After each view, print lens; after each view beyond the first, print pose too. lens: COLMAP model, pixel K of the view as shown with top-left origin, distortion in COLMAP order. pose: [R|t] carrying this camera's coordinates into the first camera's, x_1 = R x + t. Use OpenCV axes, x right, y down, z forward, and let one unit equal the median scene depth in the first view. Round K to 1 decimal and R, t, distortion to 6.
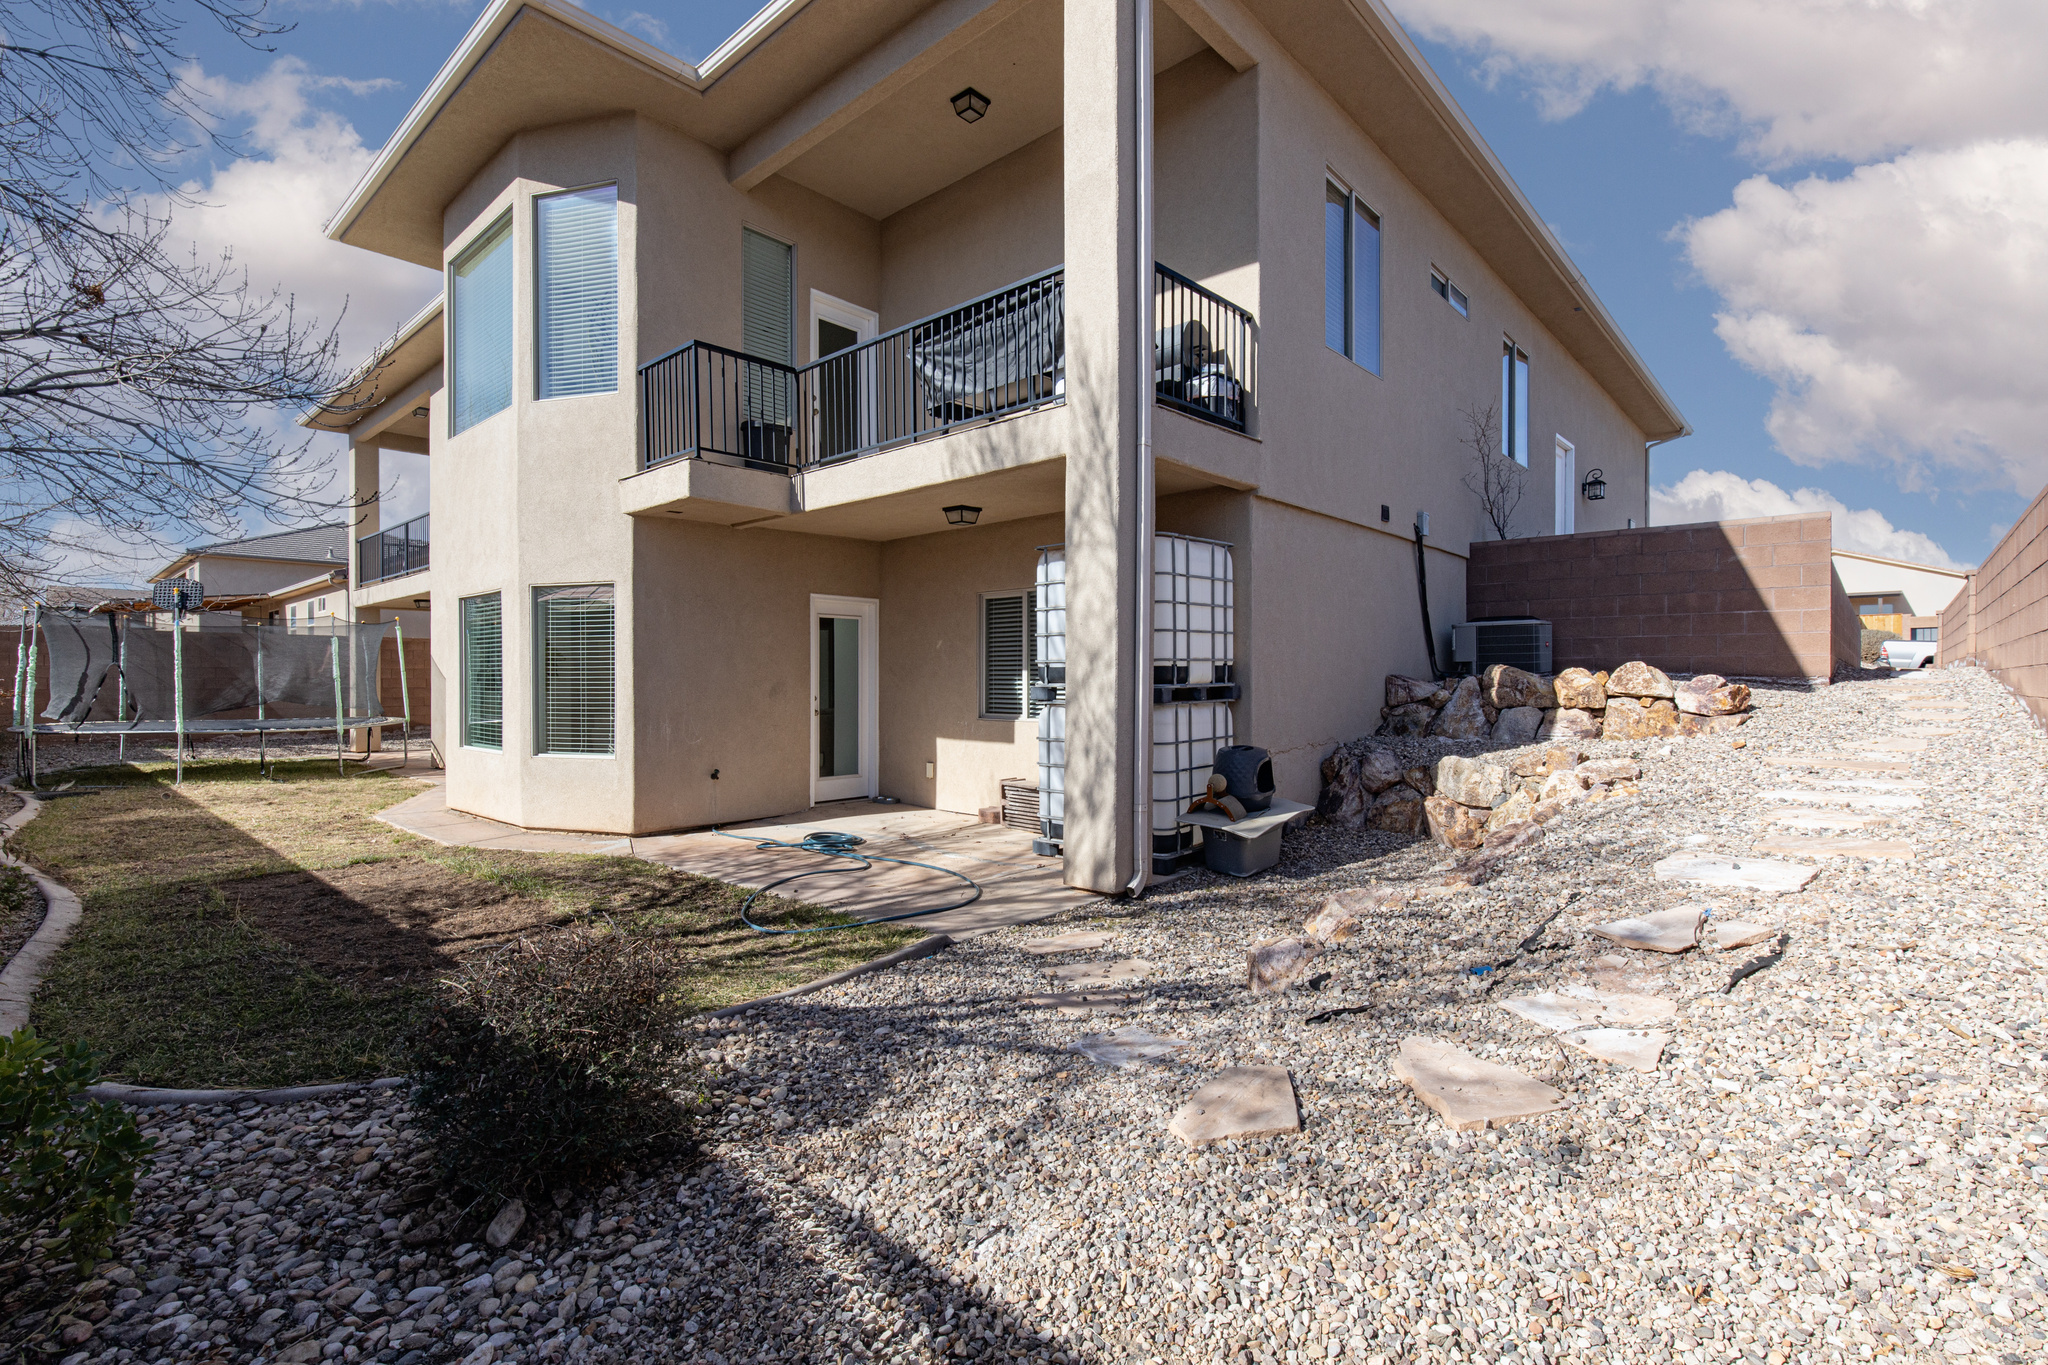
lens RADIAL K [[934.6, 0, 1024.0], [0, 934.6, 682.5], [0, 0, 1]] dist [0.002246, 0.000748]
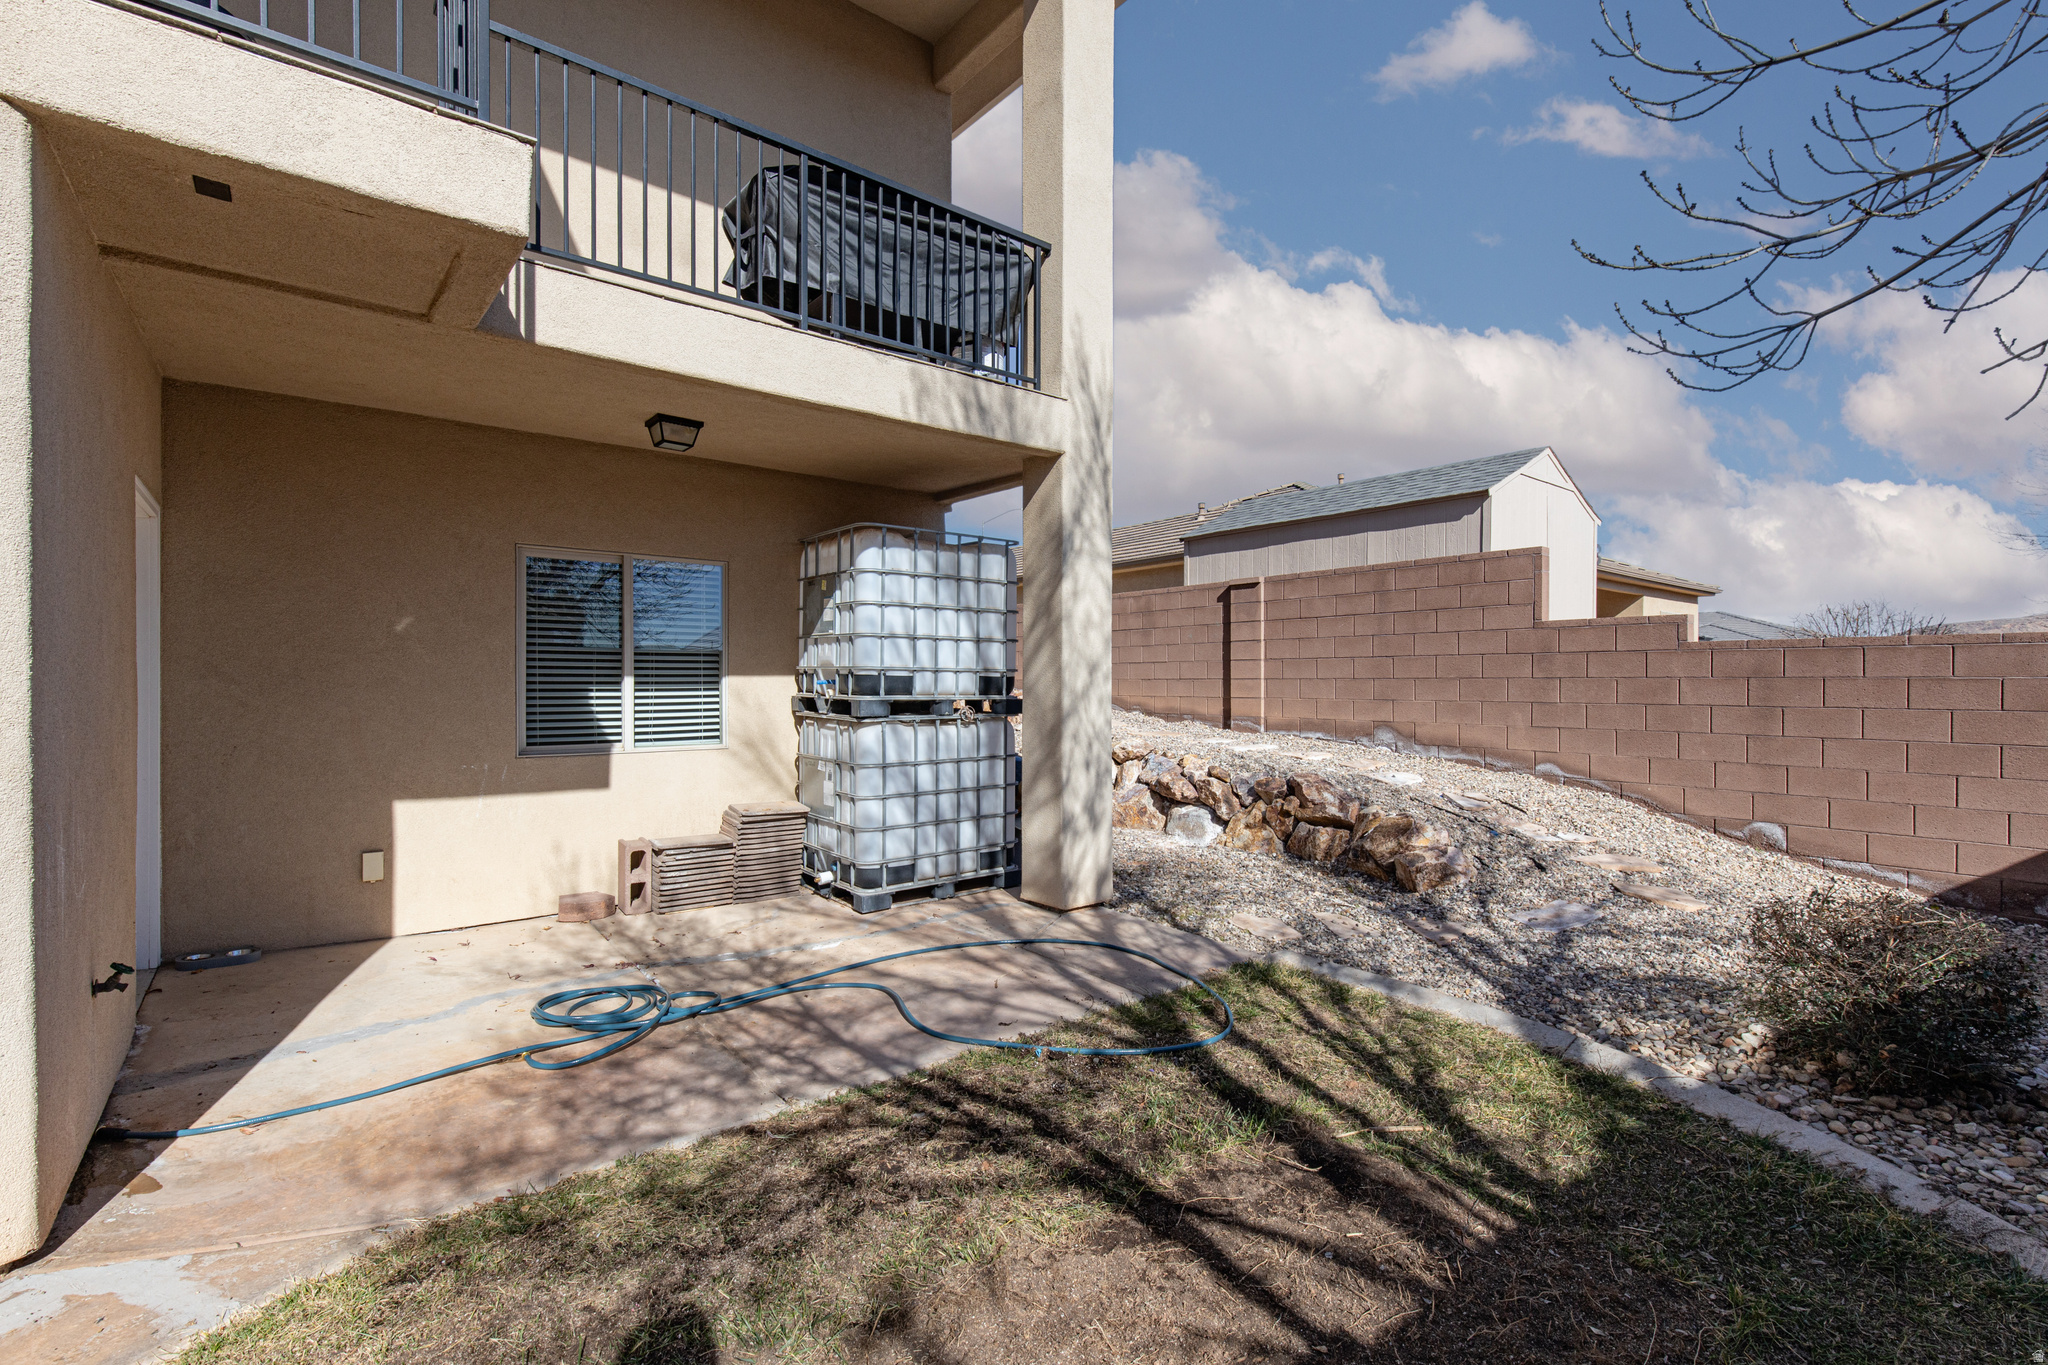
lens RADIAL K [[915.7, 0, 1024.0], [0, 915.7, 682.5], [0, 0, 1]] dist [0.000398, -0.000513]
pose [[0.148073, -0.000678, 0.988976, -0.779923], [0.000969, 0.999999, 0.000540, -0.011325], [-0.988976, 0.000878, 0.148073, 0.807879]]
